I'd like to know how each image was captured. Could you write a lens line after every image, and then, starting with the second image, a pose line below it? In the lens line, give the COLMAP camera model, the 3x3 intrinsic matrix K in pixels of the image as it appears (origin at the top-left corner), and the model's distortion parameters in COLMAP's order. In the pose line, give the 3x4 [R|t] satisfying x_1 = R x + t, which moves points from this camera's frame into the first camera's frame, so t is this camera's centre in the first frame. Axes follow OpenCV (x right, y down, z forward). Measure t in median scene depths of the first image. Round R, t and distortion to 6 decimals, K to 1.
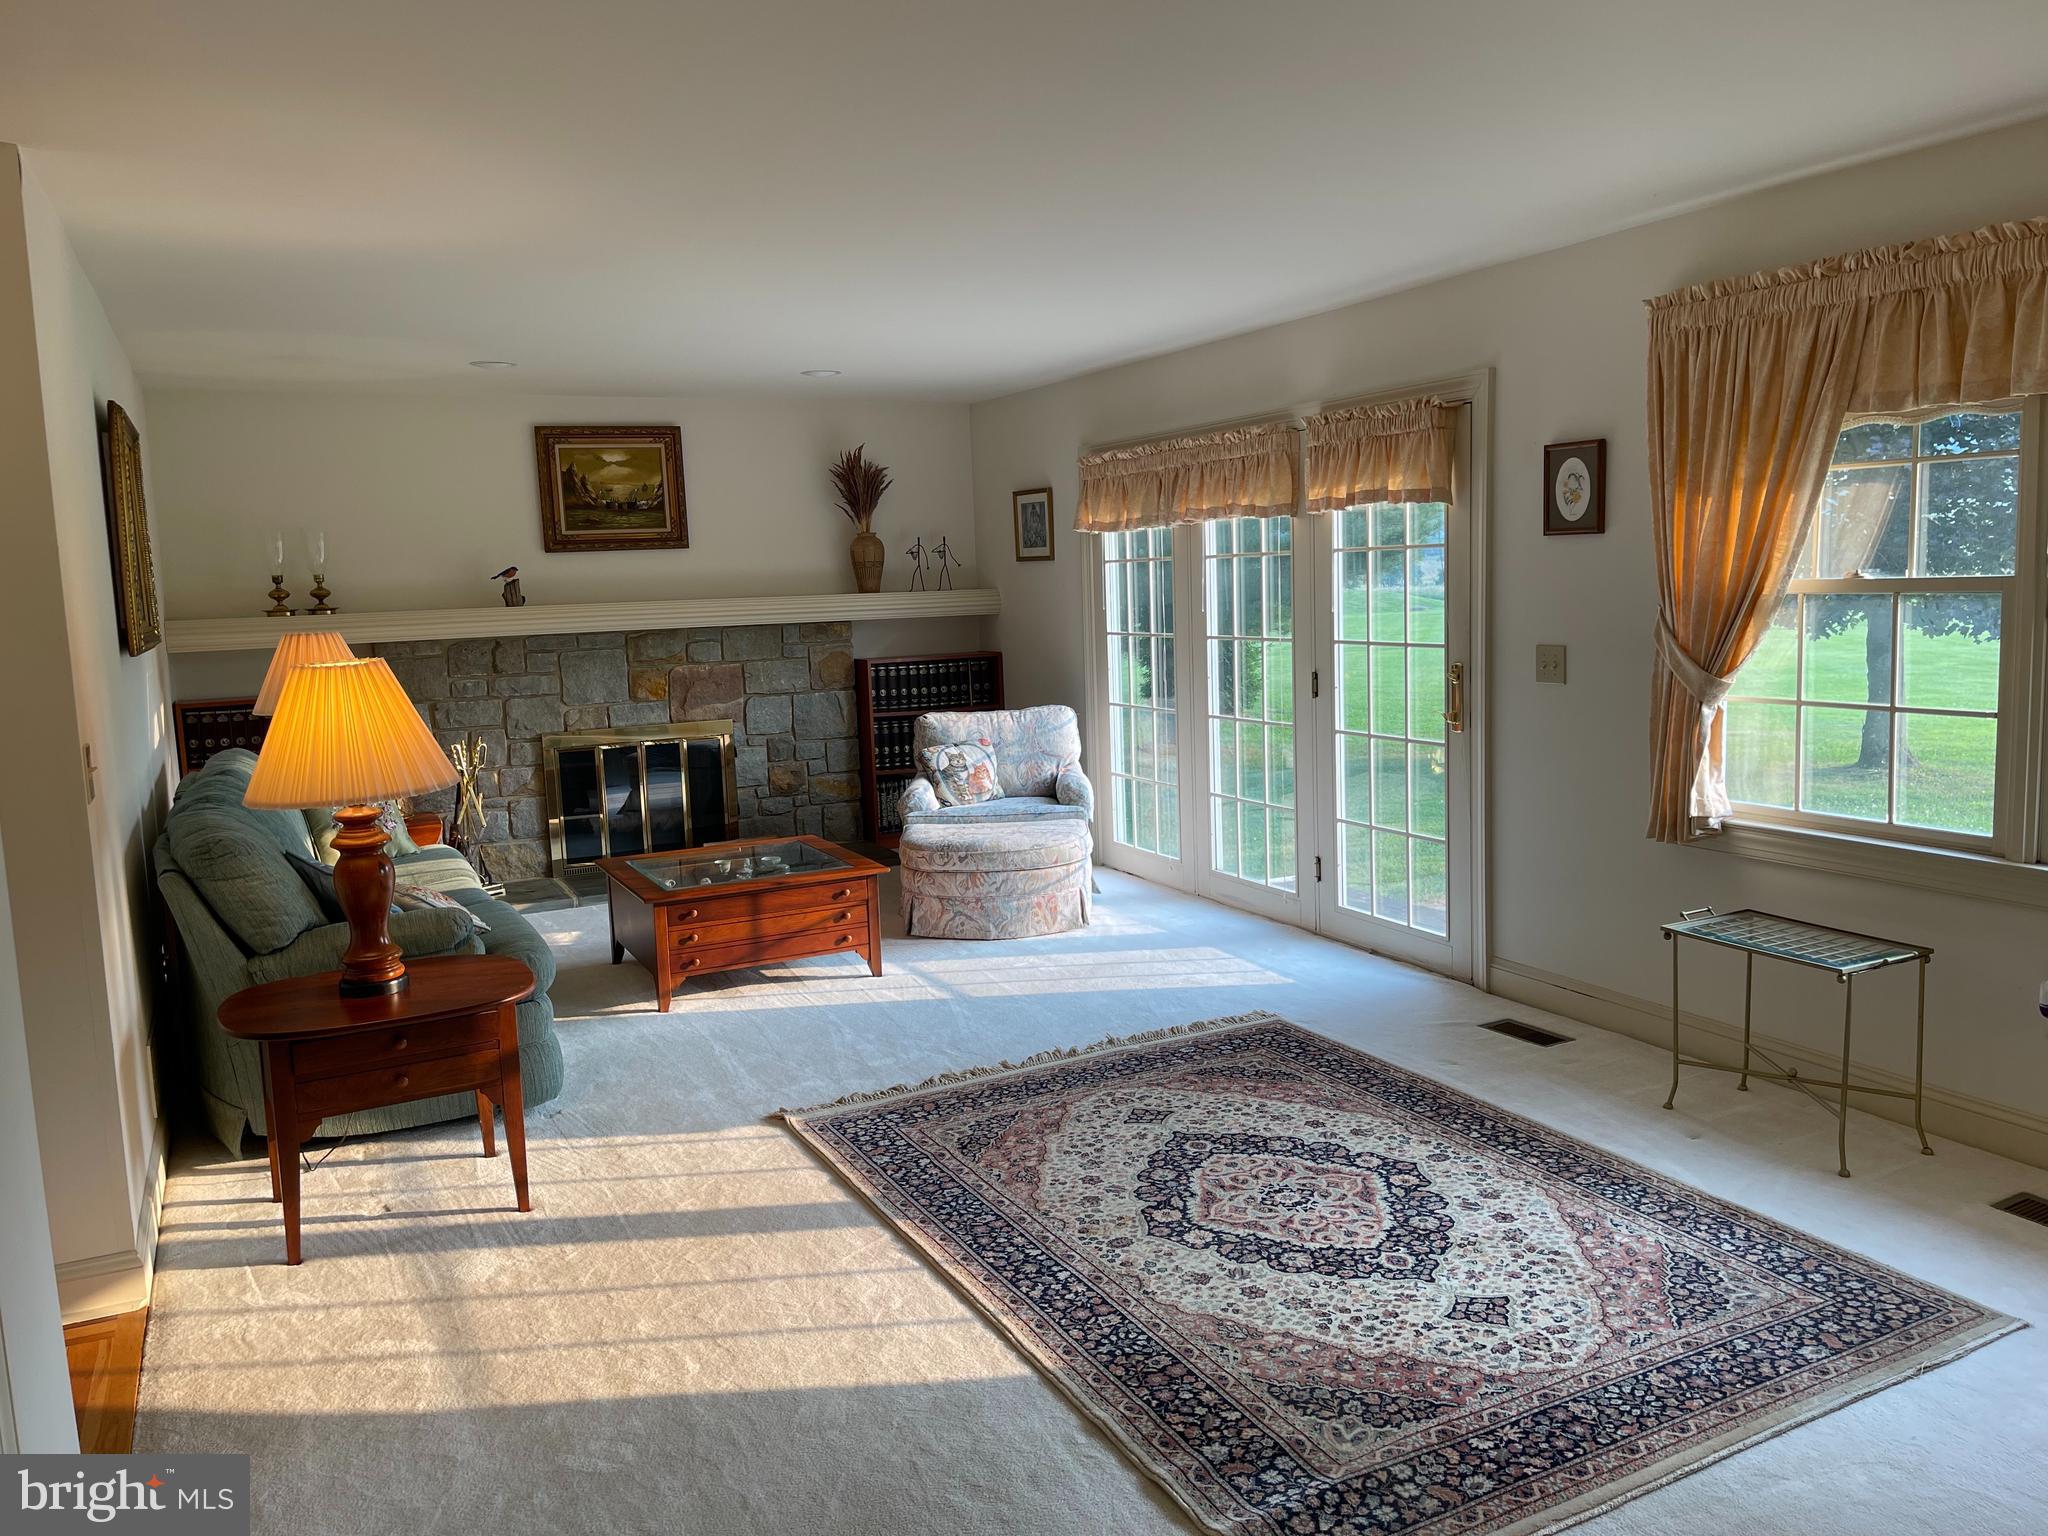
lens RADIAL K [[1541.3, 0, 1031.9], [0, 1541.3, 798.1], [0, 0, 1]] dist [0.085054, -0.107473]
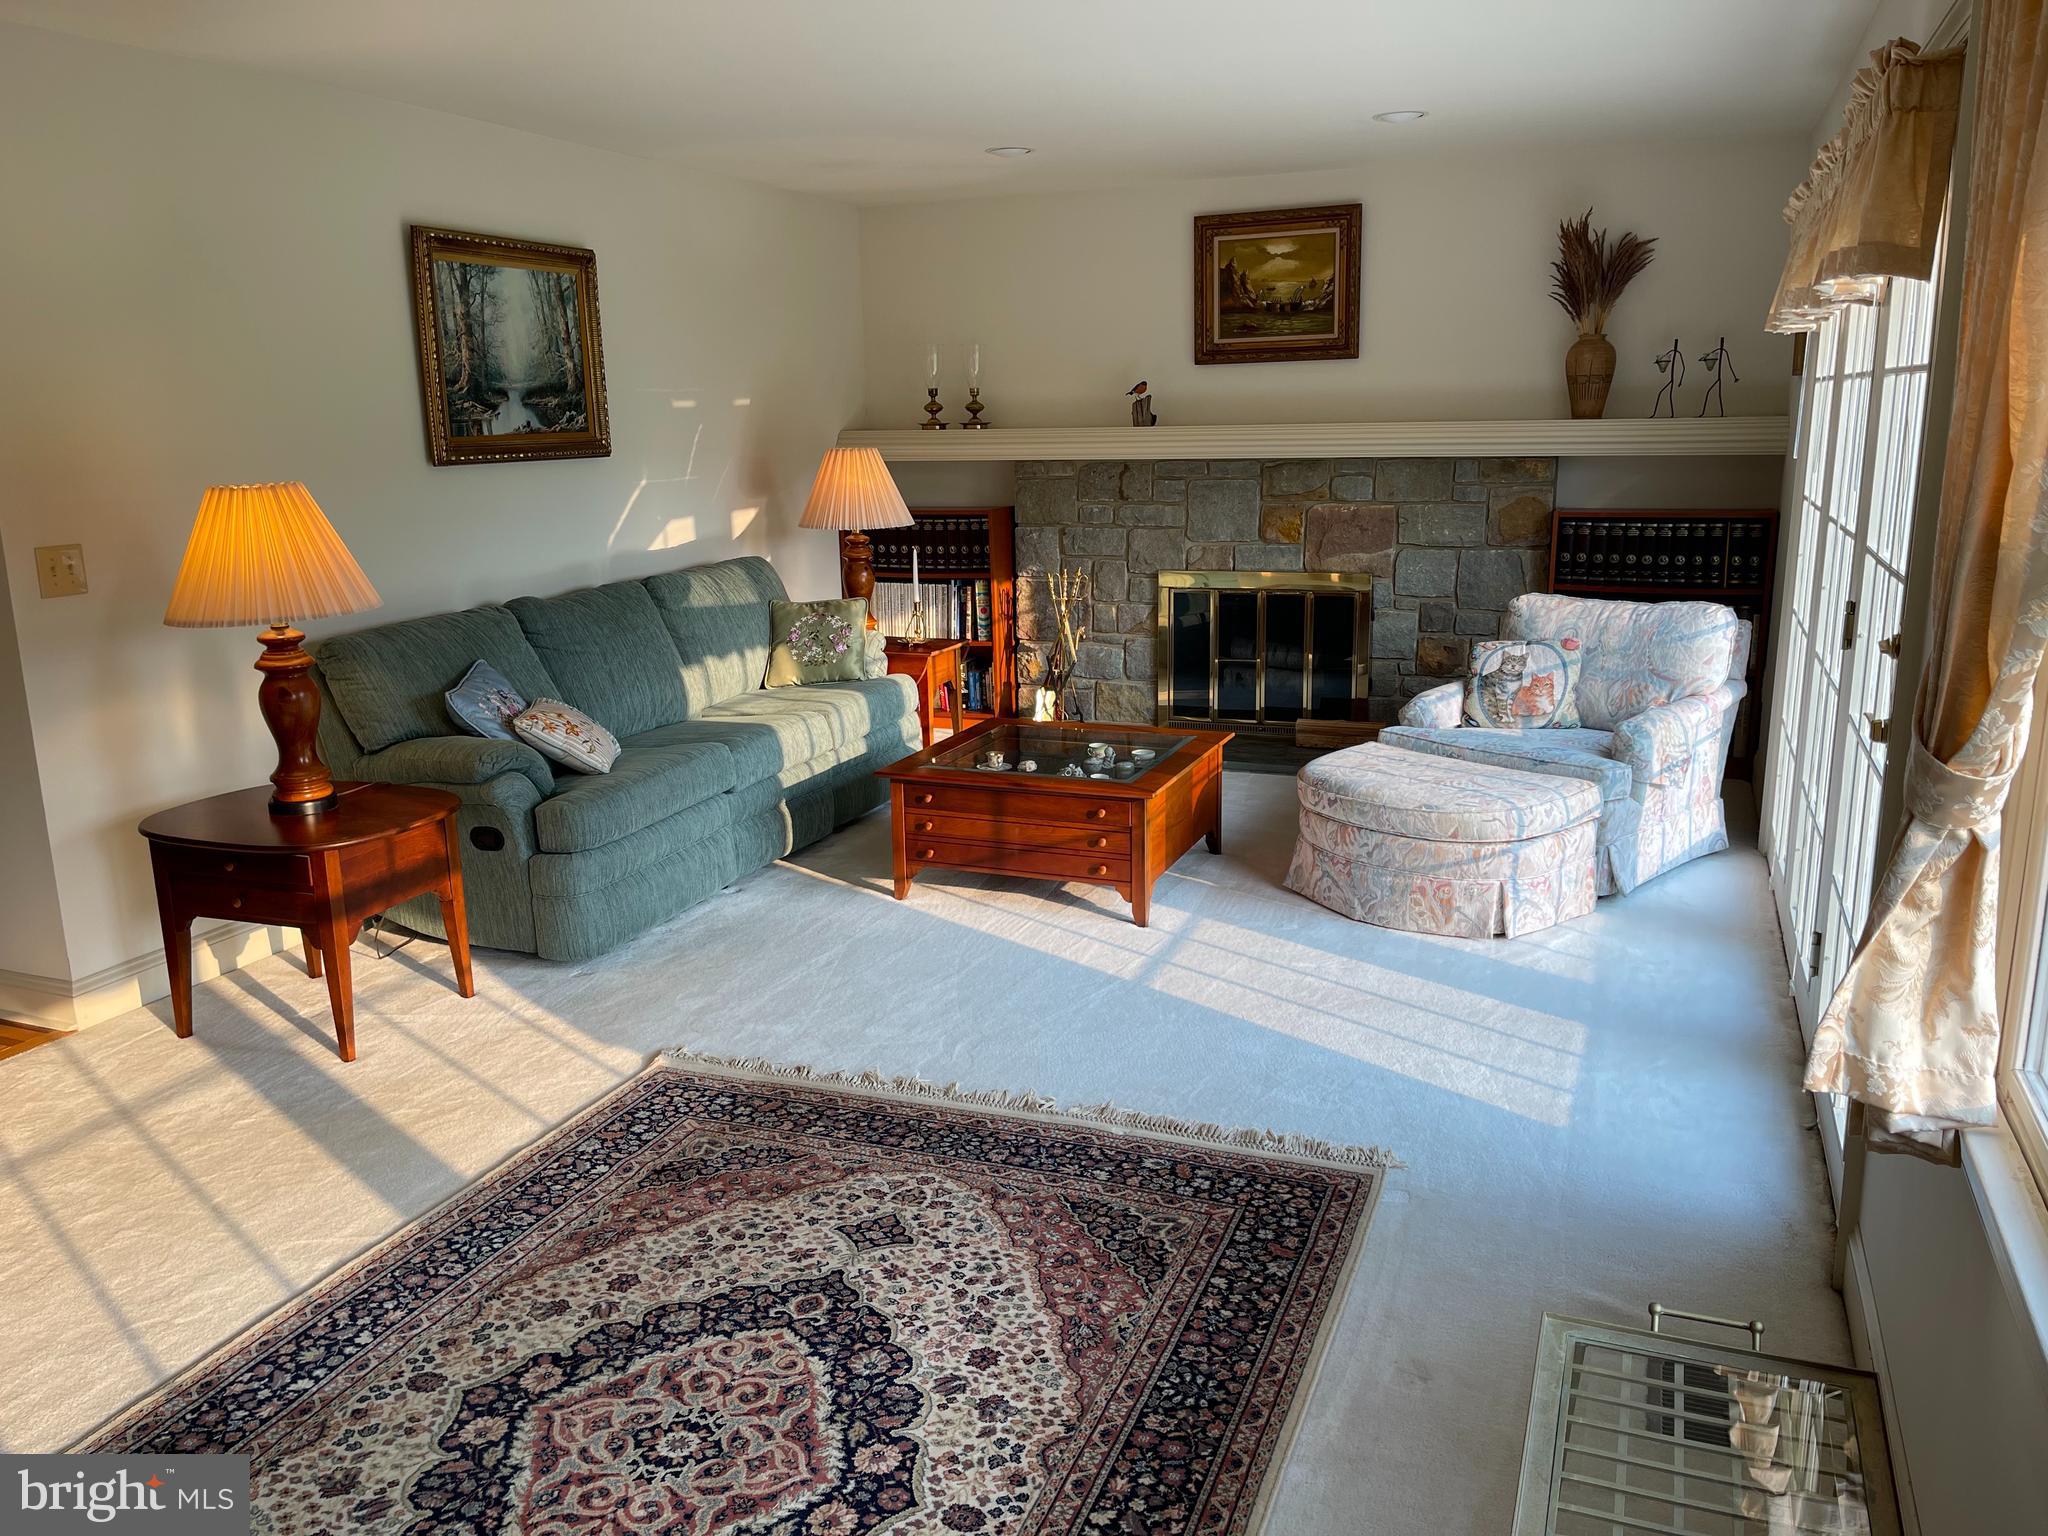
lens RADIAL K [[1546.6, 0, 1032.2], [0, 1546.6, 779.3], [0, 0, 1]] dist [0.097719, -0.133705]
pose [[0.658035, 0.200950, -0.725678, 0.380576], [-0.118540, 0.979361, 0.163708, -0.072305], [0.743598, -0.021704, 0.668275, 0.393908]]
